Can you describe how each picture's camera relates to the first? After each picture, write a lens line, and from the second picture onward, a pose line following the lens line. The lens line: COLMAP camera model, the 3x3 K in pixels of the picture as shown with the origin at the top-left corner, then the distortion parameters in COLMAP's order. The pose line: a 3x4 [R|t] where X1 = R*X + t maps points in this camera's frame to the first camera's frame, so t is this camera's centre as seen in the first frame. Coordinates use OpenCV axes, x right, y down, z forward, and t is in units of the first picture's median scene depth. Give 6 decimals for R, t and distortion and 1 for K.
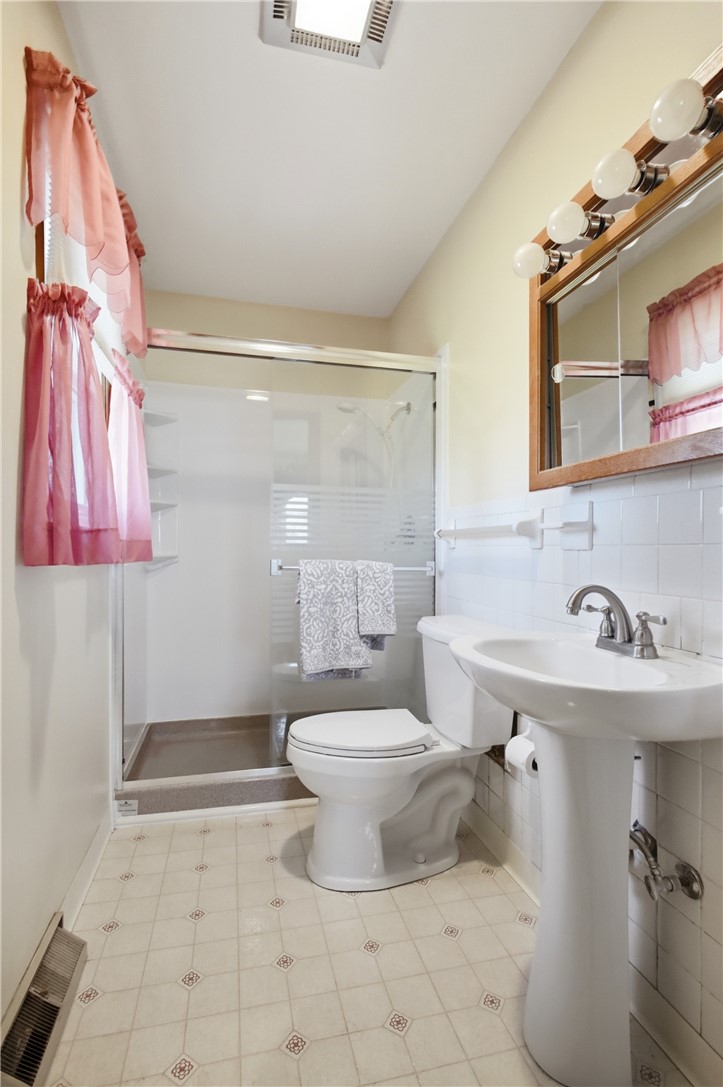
lens RADIAL K [[507.7, 0, 359.1], [0, 507.7, 547.2], [0, 0, 1]] dist [-0.000898, 0.001437]
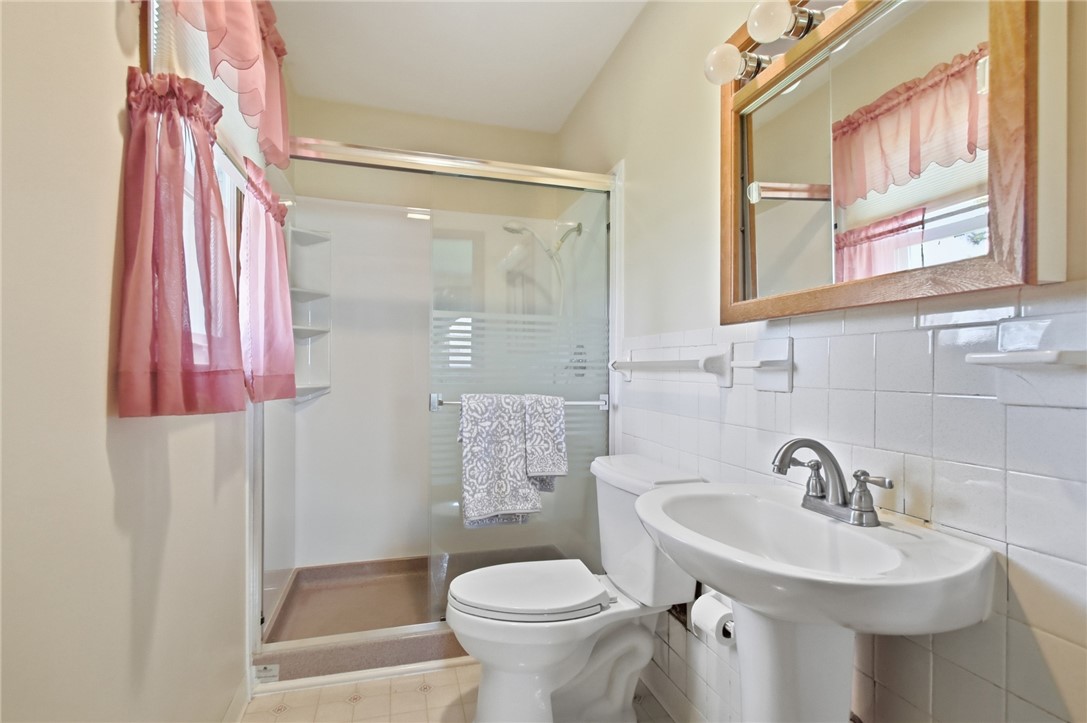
lens RADIAL K [[507.7, 0, 543.7], [0, 507.7, 366.2], [0, 0, 1]] dist [-0.000898, 0.001437]
pose [[0.999212, 0.001163, 0.039677, -0.007115], [-0.001116, 0.999999, -0.001221, -0.028426], [-0.039678, 0.001175, 0.999212, 0.096756]]
